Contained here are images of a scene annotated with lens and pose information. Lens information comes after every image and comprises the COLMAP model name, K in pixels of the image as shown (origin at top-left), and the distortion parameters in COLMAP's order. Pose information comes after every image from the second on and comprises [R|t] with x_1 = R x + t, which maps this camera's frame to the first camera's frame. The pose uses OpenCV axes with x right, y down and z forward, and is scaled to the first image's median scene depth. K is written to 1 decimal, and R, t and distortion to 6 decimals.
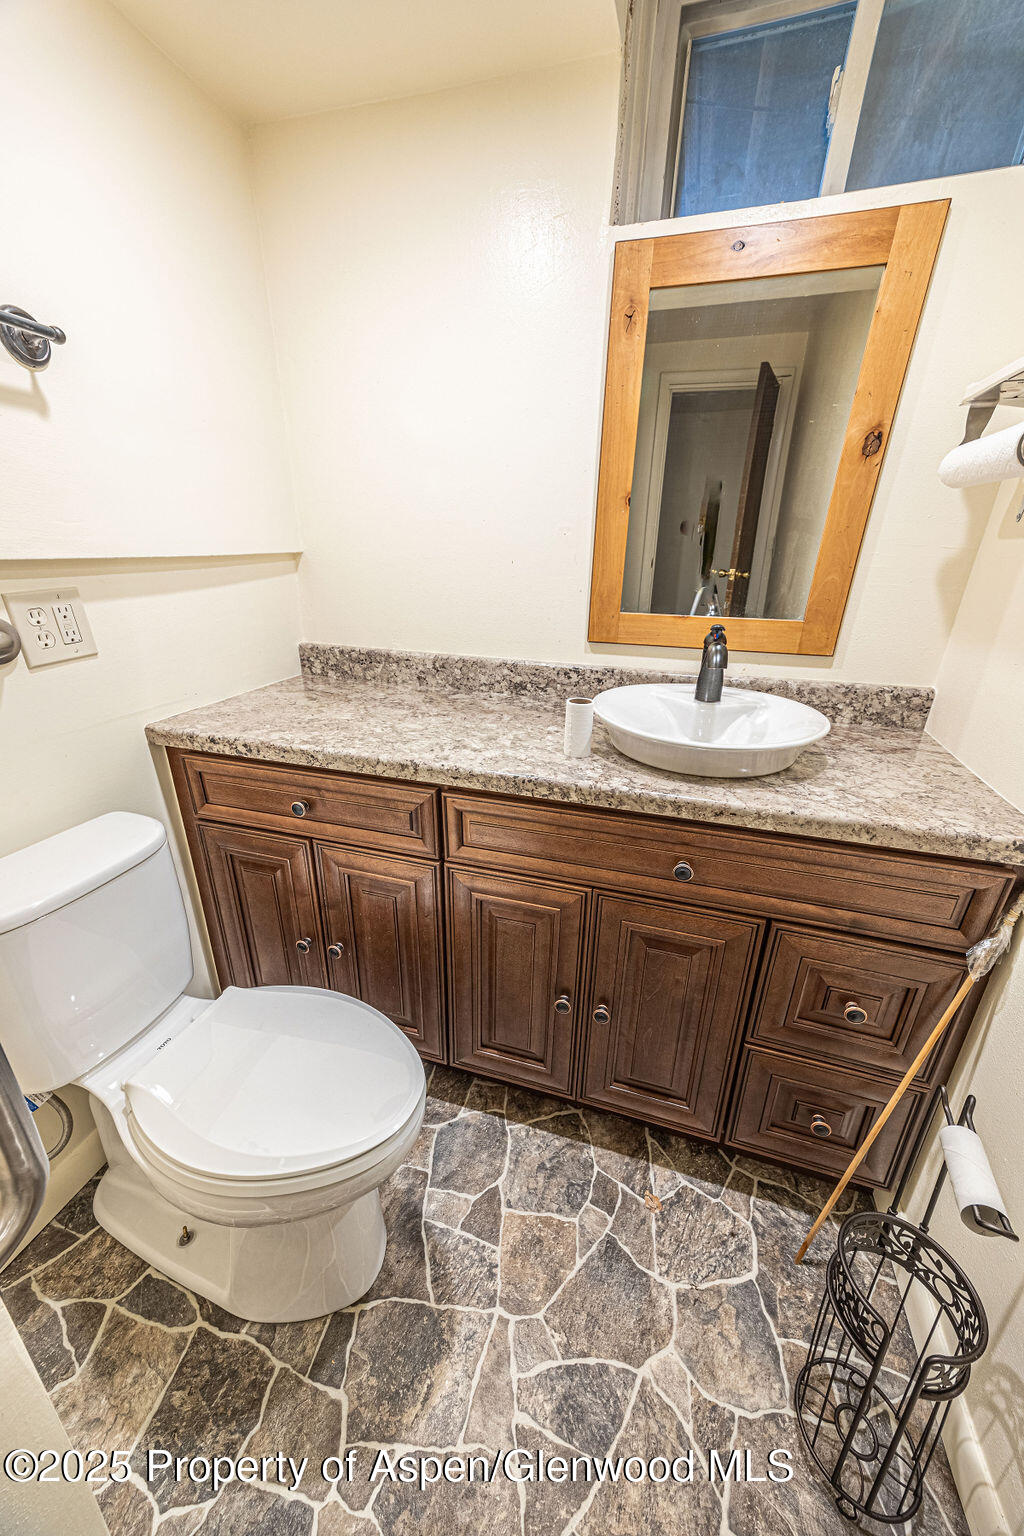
lens RADIAL K [[557.4, 0, 516.5], [0, 557.4, 767.9], [0, 0, 1]] dist [-0.000024, -0.003442]
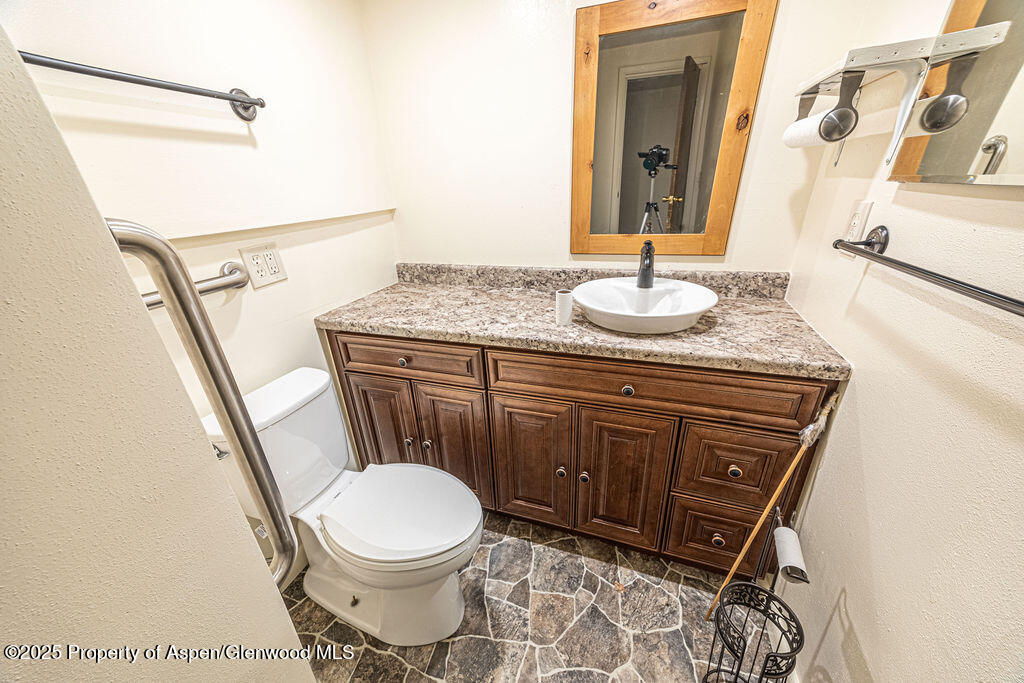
lens RADIAL K [[369.6, 0, 508.8], [0, 369.6, 345.3], [0, 0, 1]] dist [-0.021386, -0.003726]
pose [[0.996578, -0.038969, -0.072896, 0.021102], [0.041274, 0.998686, 0.030383, 0.000150], [0.071616, -0.033288, 0.996877, -0.112264]]
